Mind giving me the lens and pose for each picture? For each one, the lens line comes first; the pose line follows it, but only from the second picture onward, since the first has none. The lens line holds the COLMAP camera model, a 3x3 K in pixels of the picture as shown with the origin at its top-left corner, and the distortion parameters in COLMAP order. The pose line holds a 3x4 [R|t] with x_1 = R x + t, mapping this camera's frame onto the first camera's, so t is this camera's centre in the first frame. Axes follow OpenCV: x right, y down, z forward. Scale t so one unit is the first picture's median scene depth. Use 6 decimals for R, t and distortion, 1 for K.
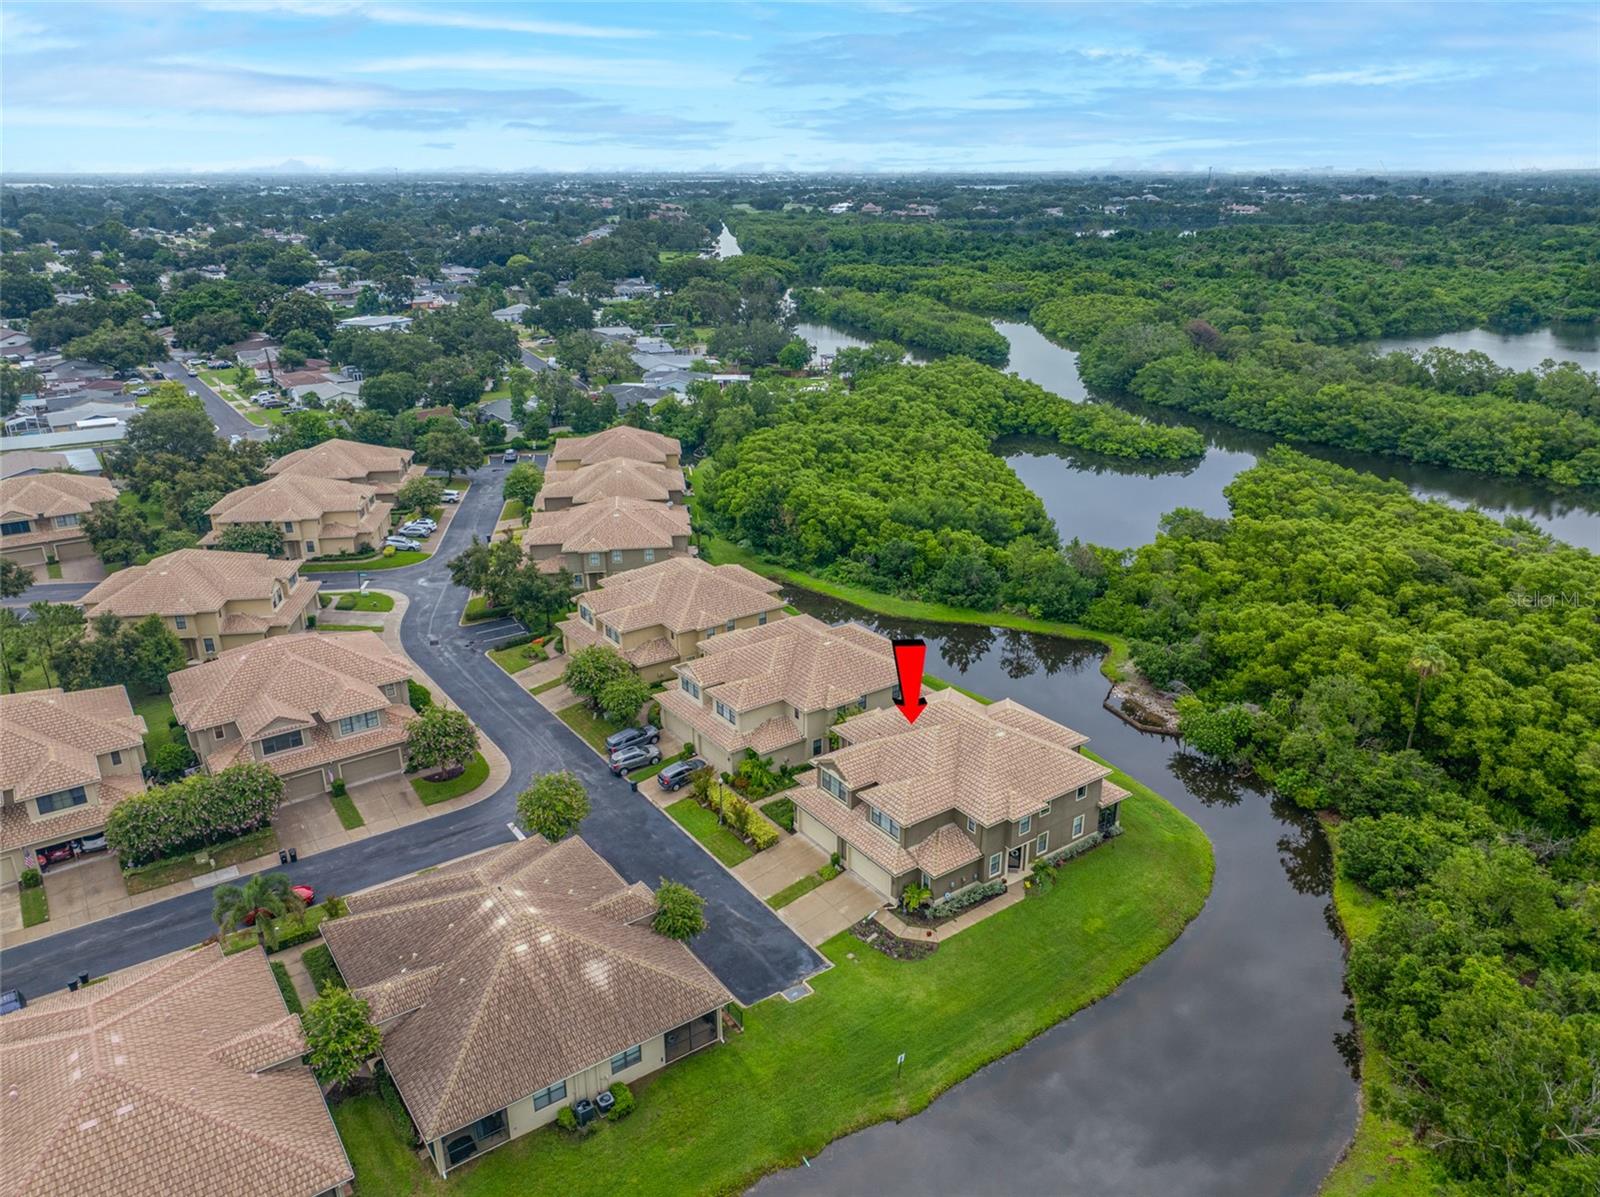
lens RADIAL K [[1127.6, 0, 804.5], [0, 1127.6, 601.3], [0, 0, 1]] dist [0.002483, -0.008116]
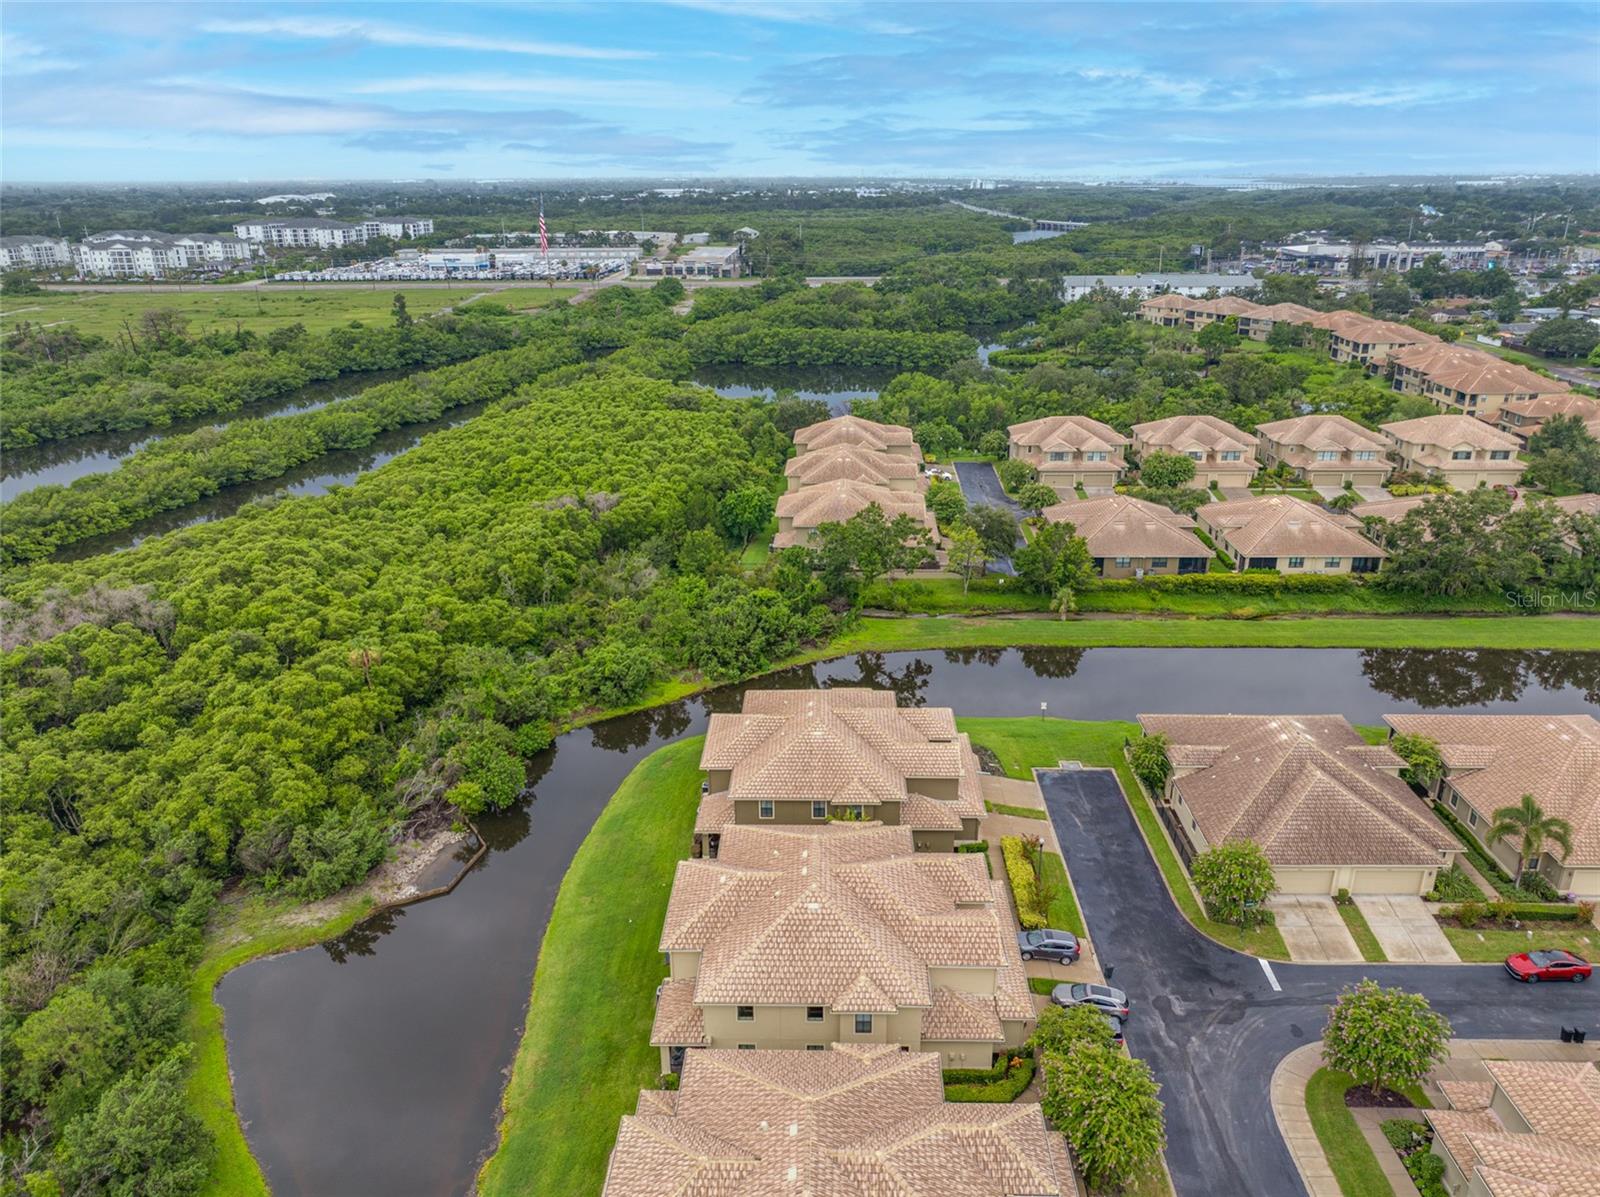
lens RADIAL K [[1127.6, 0, 804.5], [0, 1127.6, 601.3], [0, 0, 1]] dist [0.002483, -0.008116]
pose [[-0.800953, -0.202945, 0.563283, -0.332735], [0.225439, 0.769337, 0.597744, -0.487416], [-0.554663, 0.605751, -0.570451, 1.269930]]
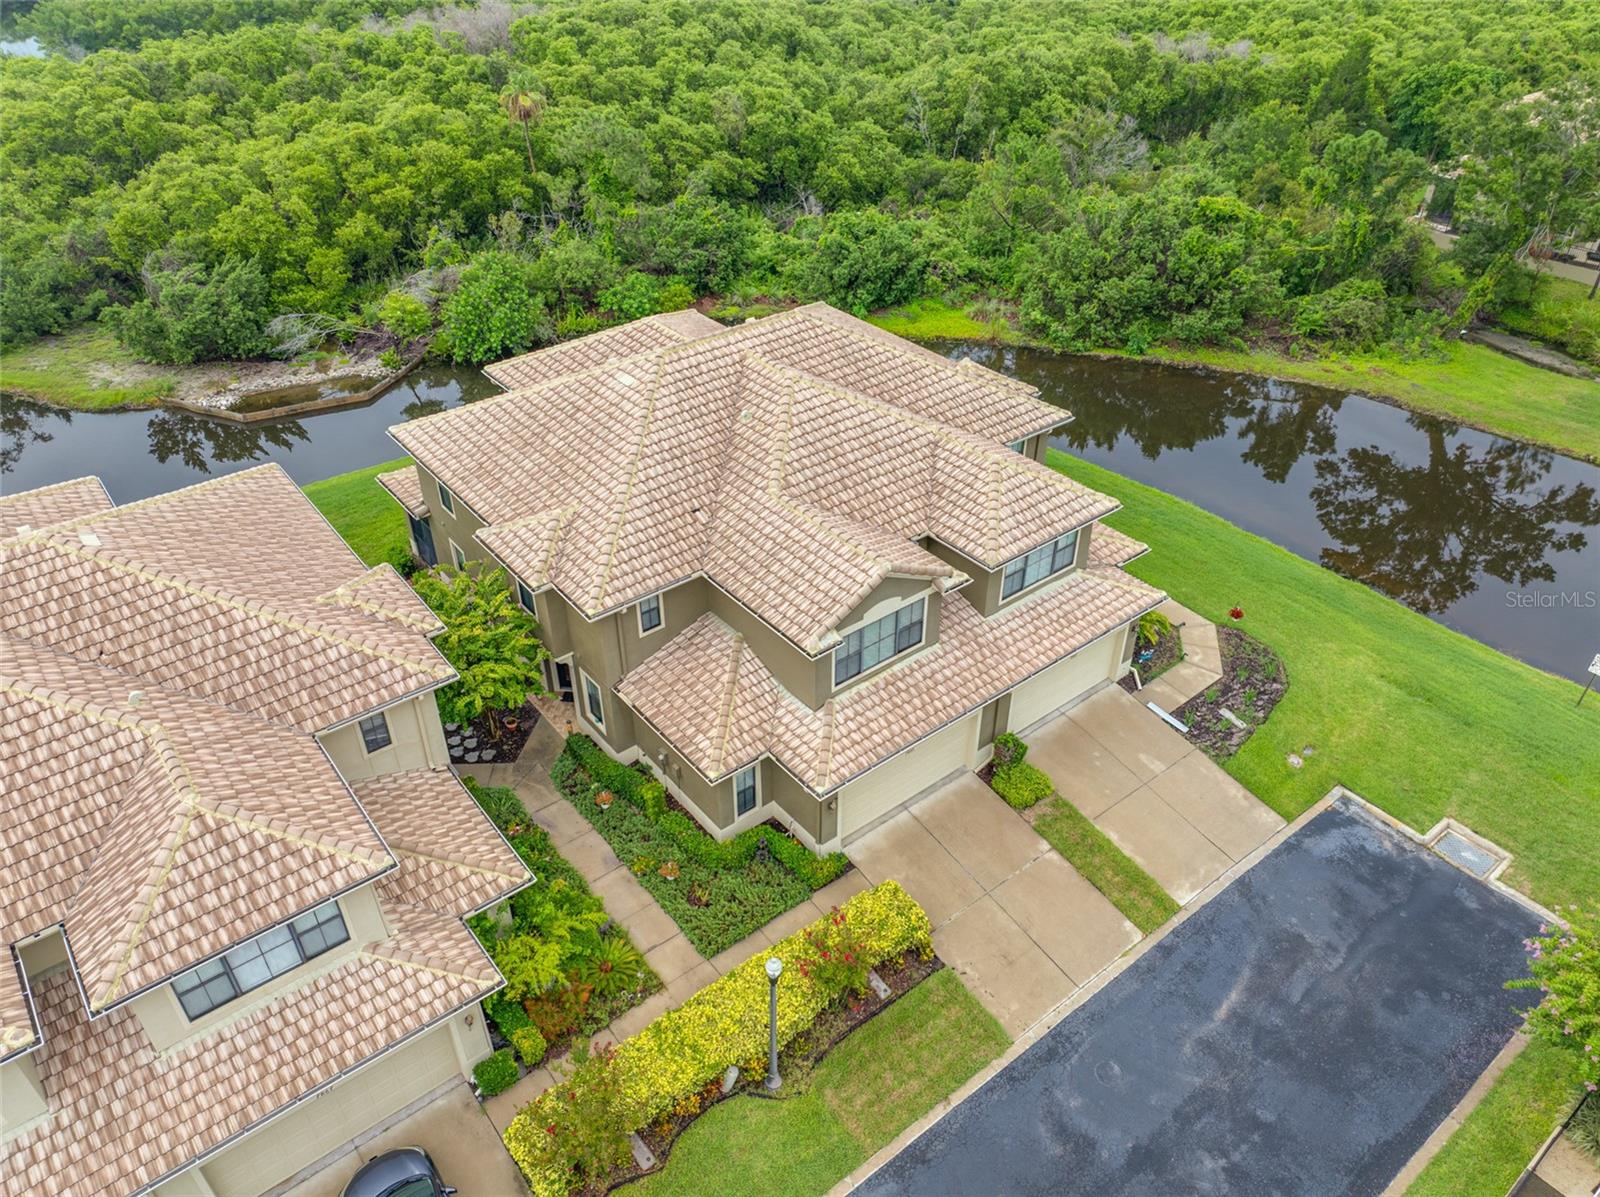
lens RADIAL K [[1127.6, 0, 804.5], [0, 1127.6, 601.3], [0, 0, 1]] dist [0.002483, -0.008116]
pose [[-0.051747, -0.575788, 0.815960, -0.197403], [0.358540, 0.751870, 0.553301, -0.034289], [-0.932079, 0.321186, 0.167536, 0.777814]]
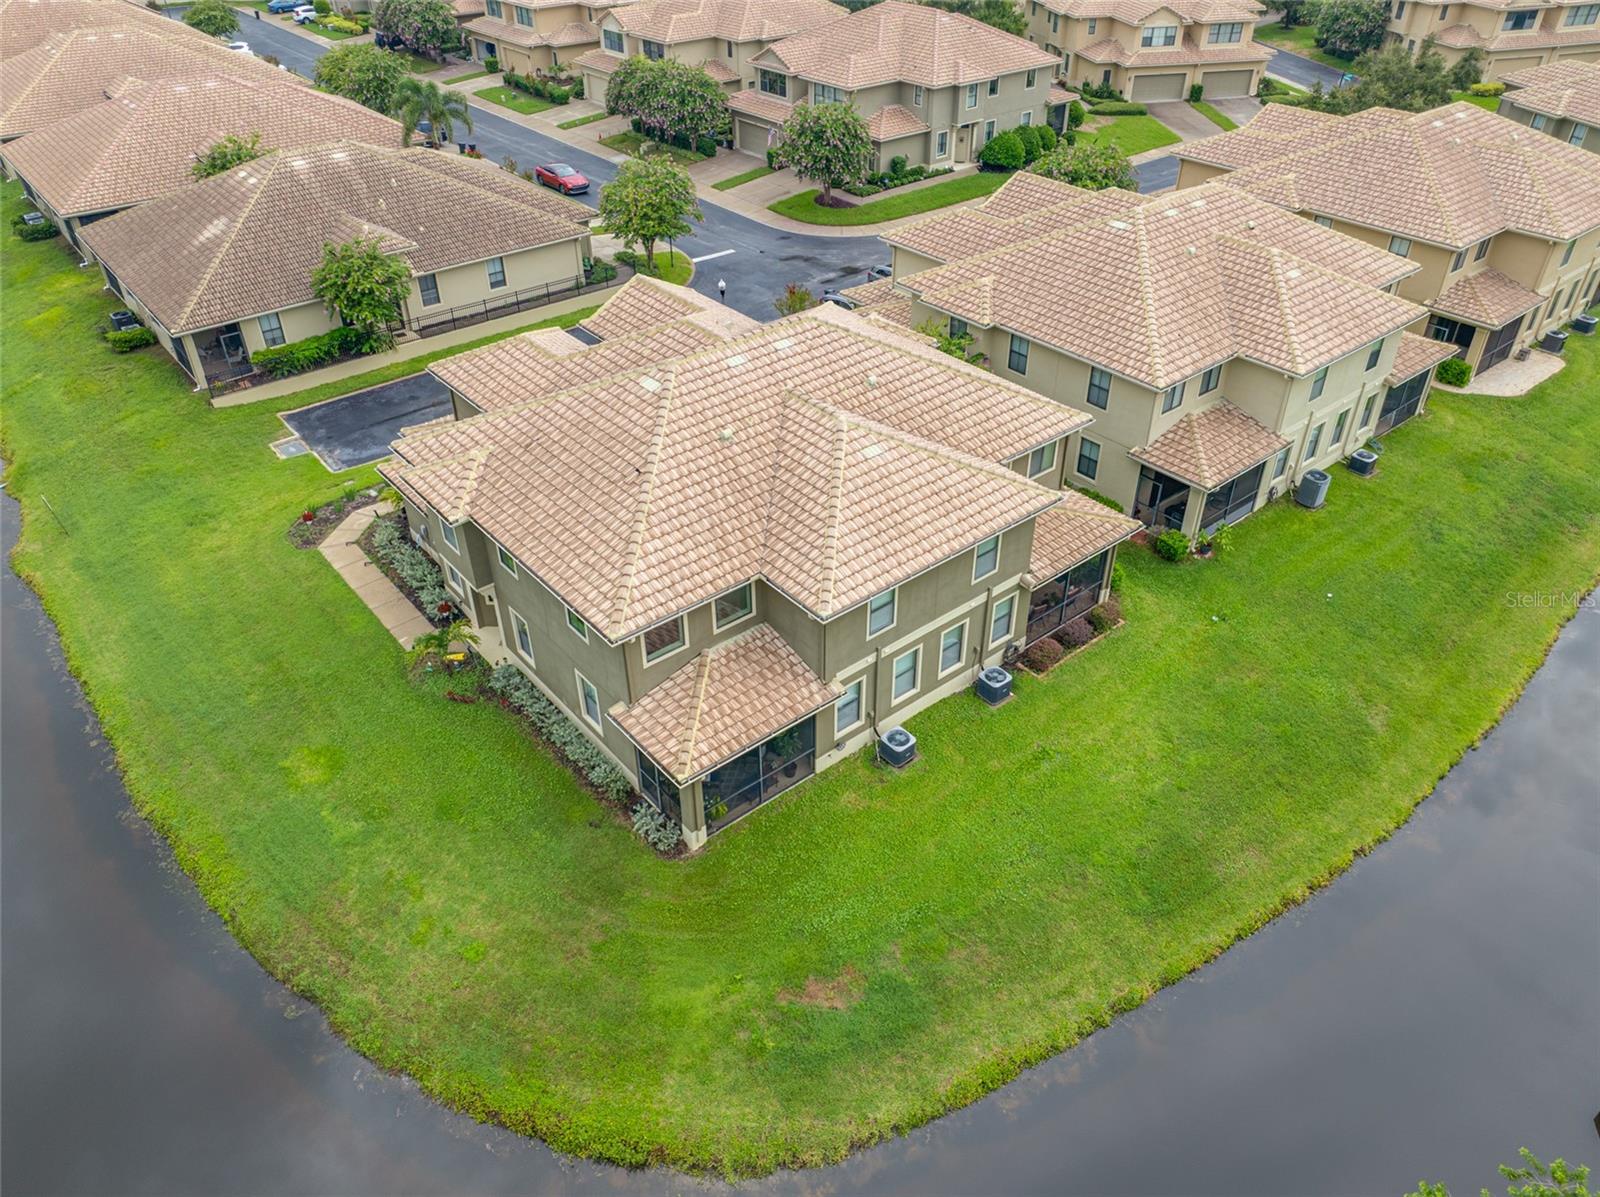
lens RADIAL K [[1137.3, 0, 804.4], [0, 1137.3, 595.3], [0, 0, 1]] dist [-0.022409, 0.029193]
pose [[0.072161, 0.587459, -0.806030, 0.425941], [-0.351500, 0.771267, 0.530655, -0.039545], [0.933403, 0.245027, 0.262147, 0.777198]]
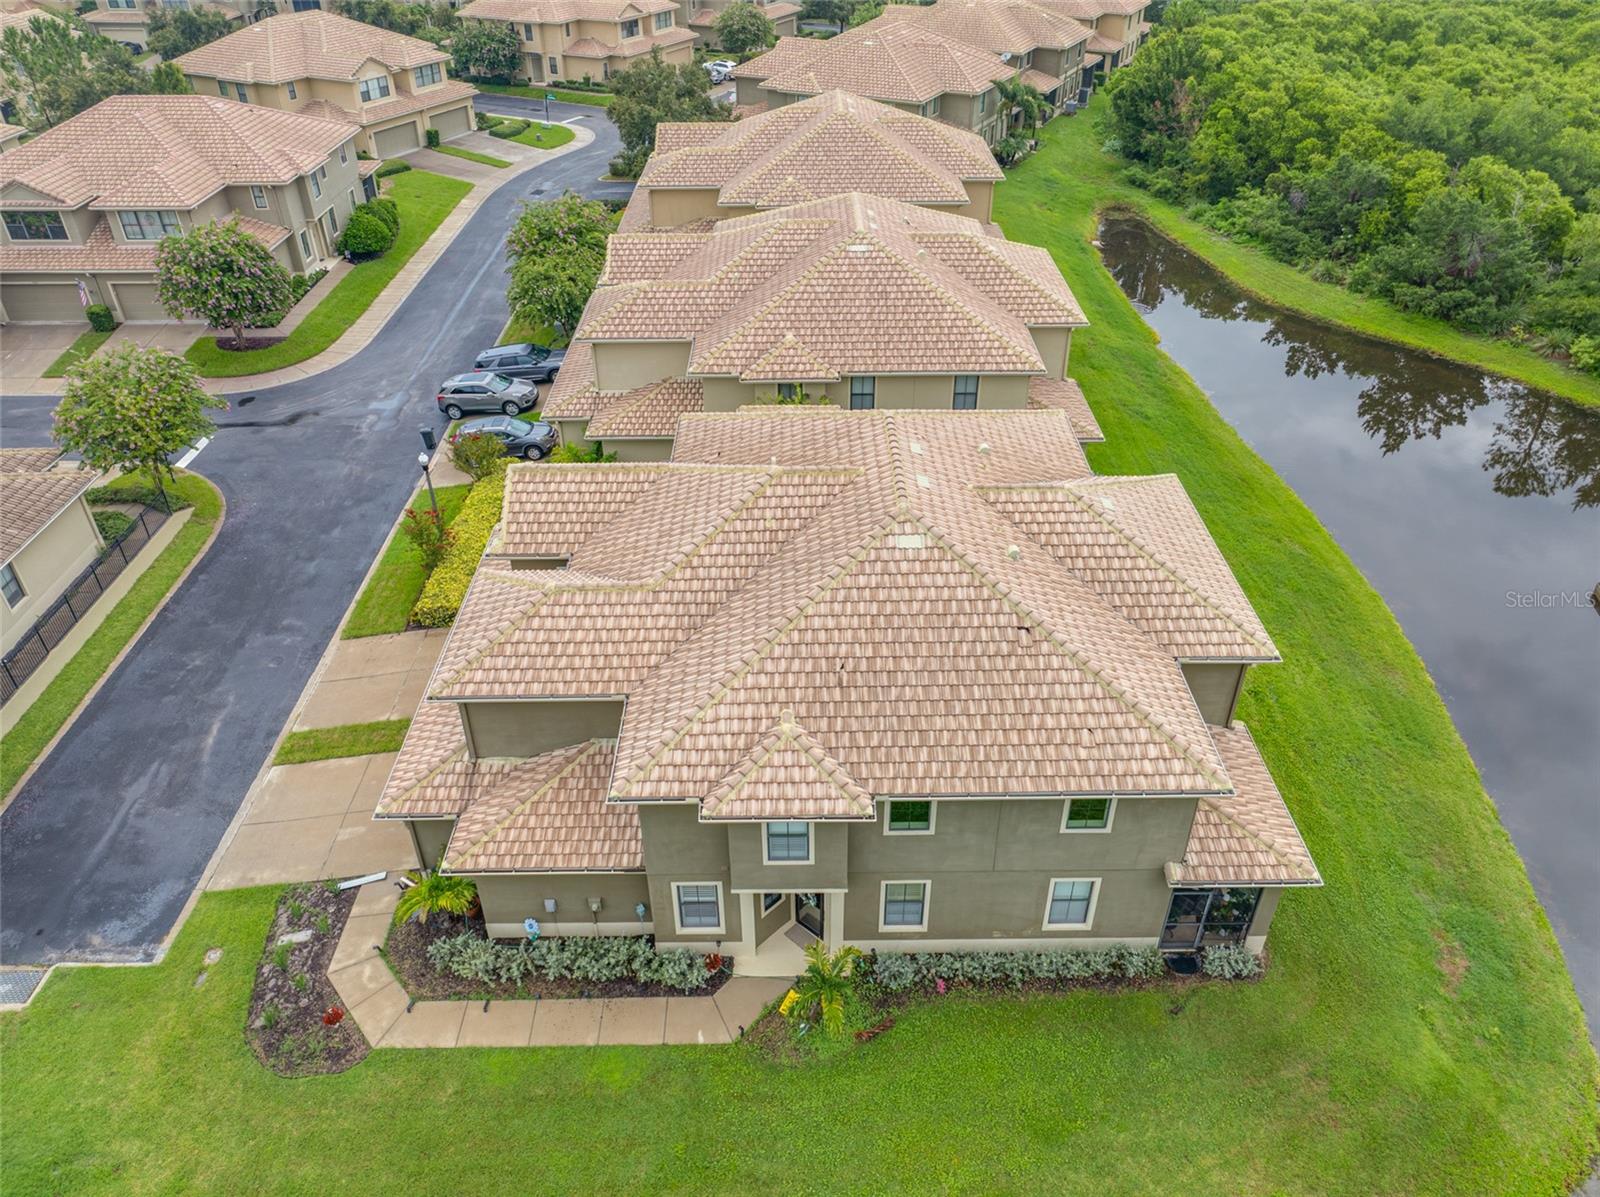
lens RADIAL K [[1137.3, 0, 804.4], [0, 1137.3, 595.3], [0, 0, 1]] dist [-0.022409, 0.029193]
pose [[0.819177, 0.326369, -0.471628, 0.244207], [-0.202688, 0.933982, 0.294270, 0.036256], [0.536533, -0.145465, 0.831248, 0.580111]]
